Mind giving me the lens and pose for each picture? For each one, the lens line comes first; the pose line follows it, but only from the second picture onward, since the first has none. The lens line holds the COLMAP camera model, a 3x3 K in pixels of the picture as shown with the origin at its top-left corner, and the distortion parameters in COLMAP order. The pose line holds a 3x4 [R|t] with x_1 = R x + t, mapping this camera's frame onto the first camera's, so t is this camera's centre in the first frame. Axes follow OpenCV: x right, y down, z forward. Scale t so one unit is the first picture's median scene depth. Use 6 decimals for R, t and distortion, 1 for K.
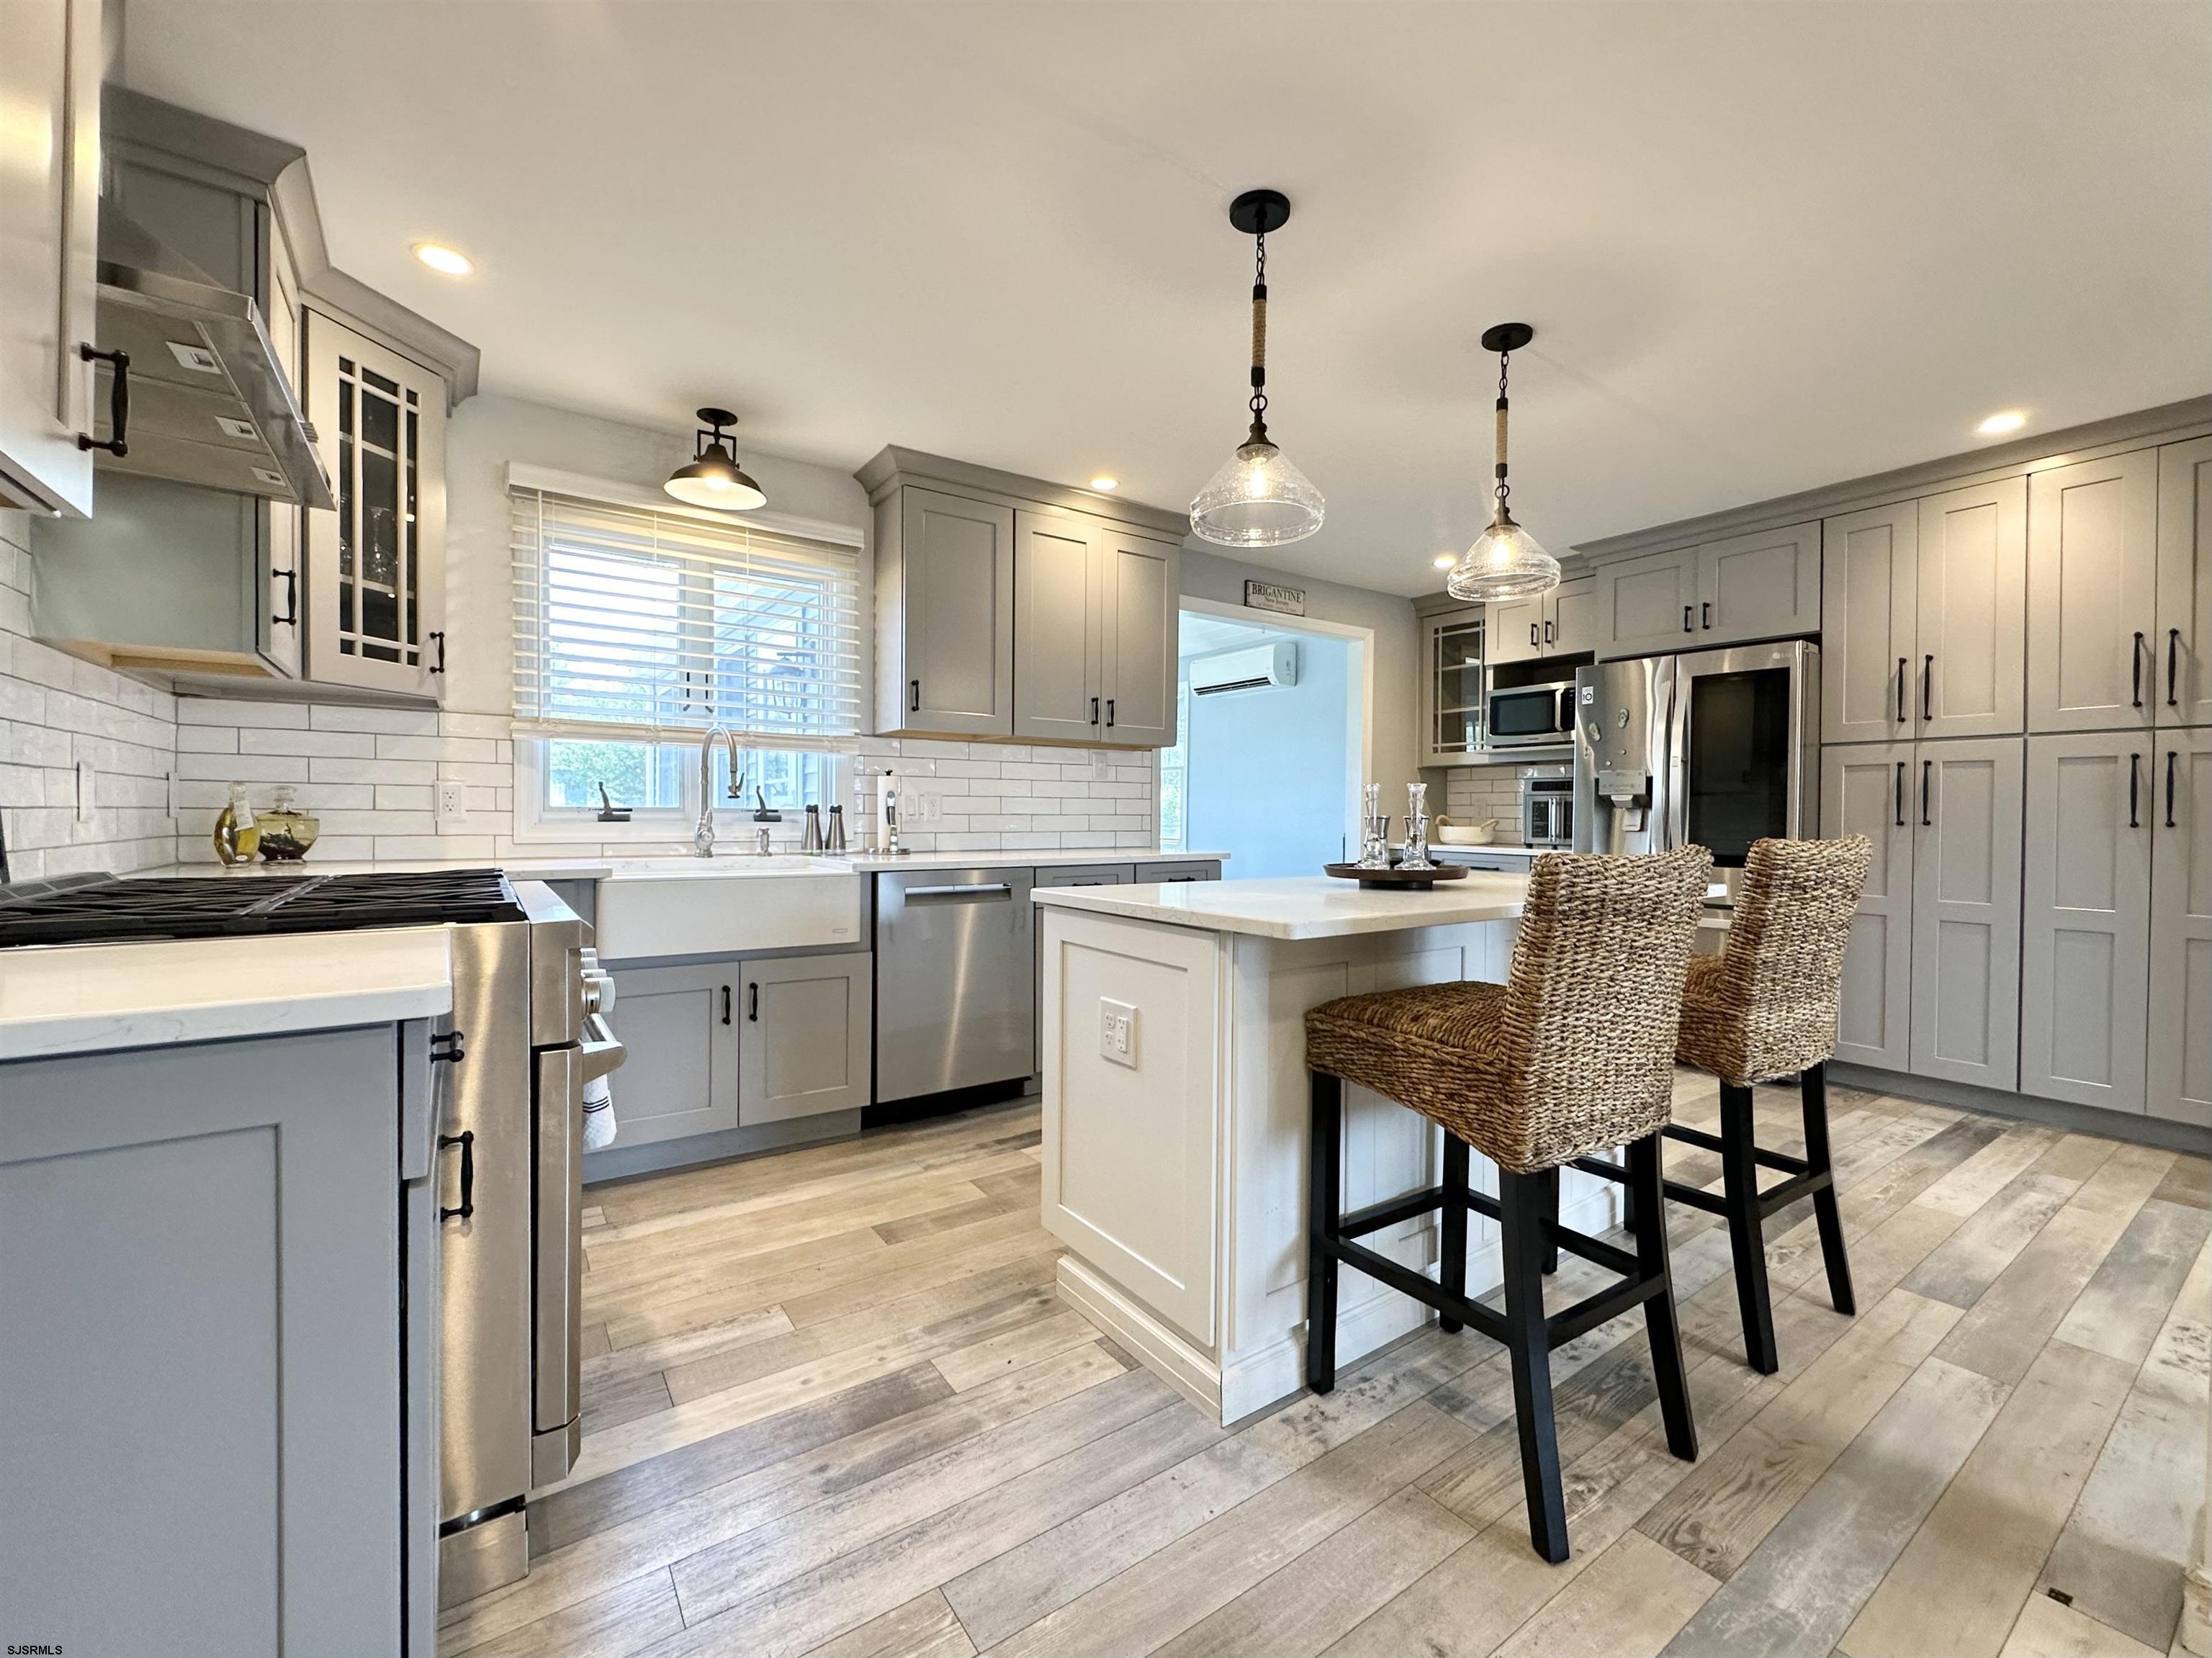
lens RADIAL K [[921.6, 0, 1130.0], [0, 921.6, 831.4], [0, 0, 1]] dist [-0.007213, 0.000203]
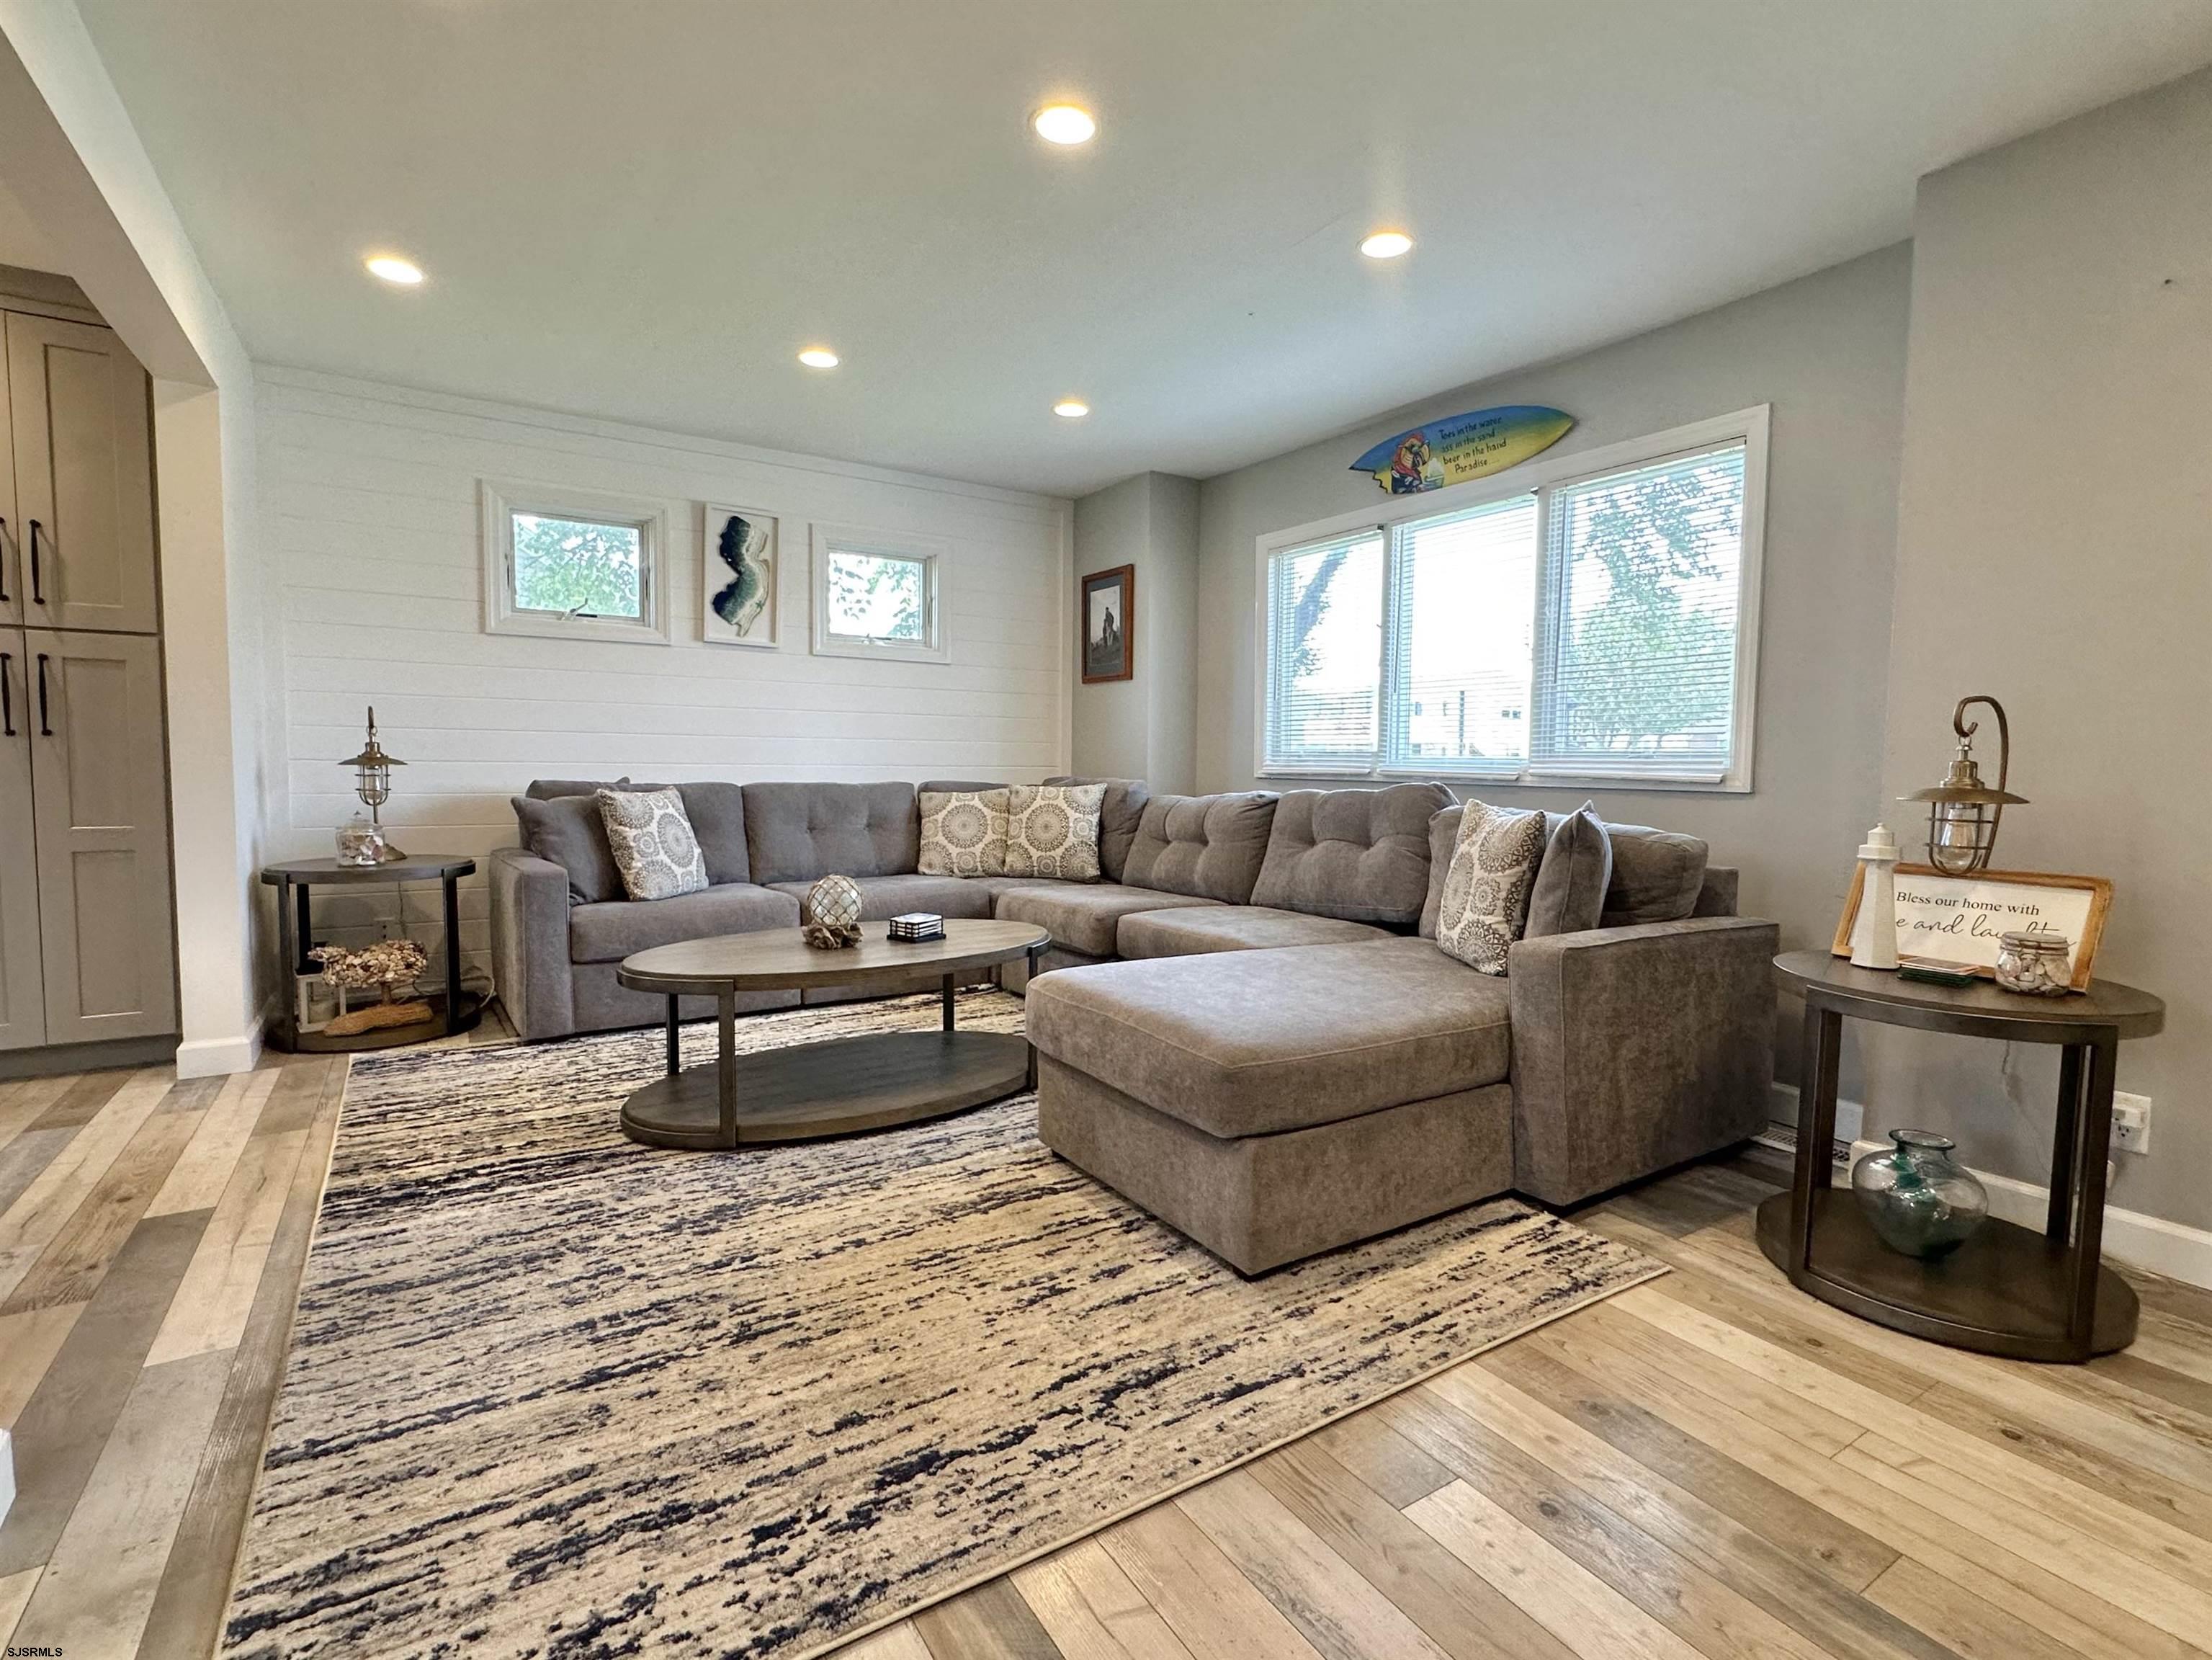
lens RADIAL K [[1047.5, 0, 1106.0], [0, 1047.5, 830.0], [0, 0, 1]] dist [-0.002827, -0.000304]
pose [[0.051594, -0.074020, 0.995921, 0.118935], [0.002489, 0.997256, 0.073990, 0.015154], [-0.998665, -0.001338, 0.051637, -0.134397]]
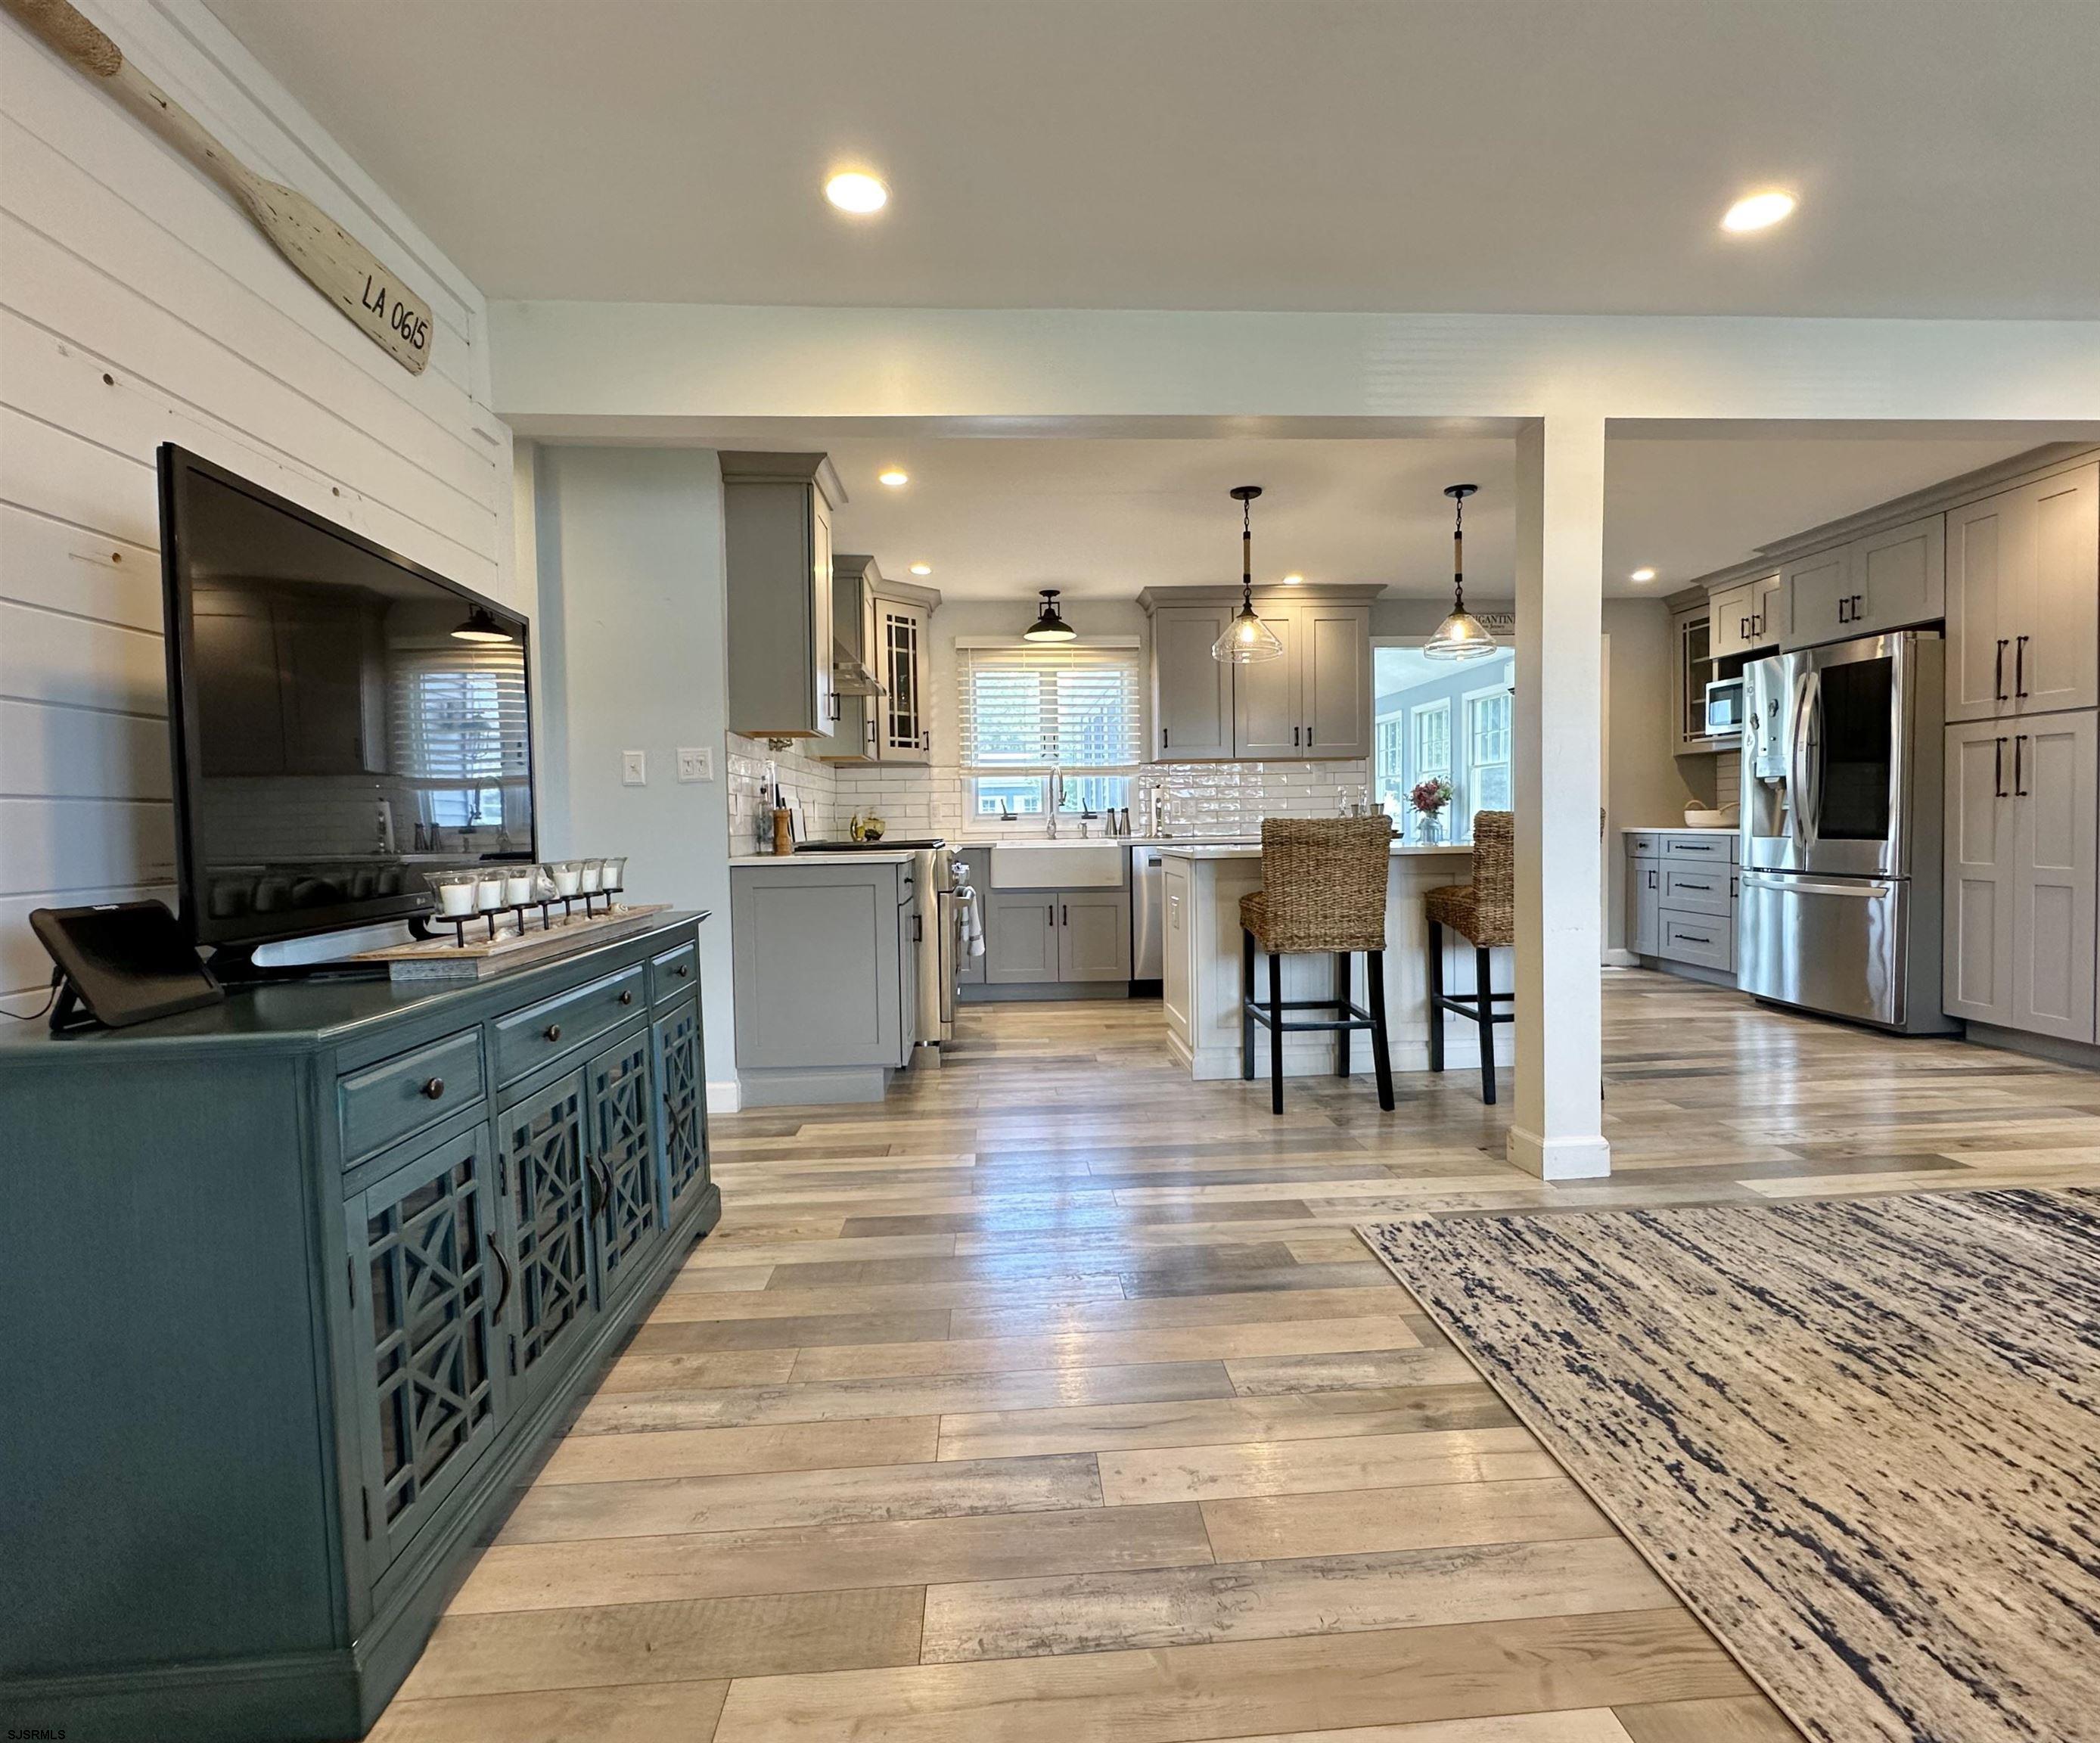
lens RADIAL K [[990.7, 0, 1050.0], [0, 990.7, 871.5], [0, 0, 1]] dist [-0.004858, -0.000767]
pose [[0.844047, 0.003737, -0.536256, 0.600185], [0.015182, 0.999408, 0.030859, 0.032994], [0.536054, -0.034188, 0.843491, -0.659566]]
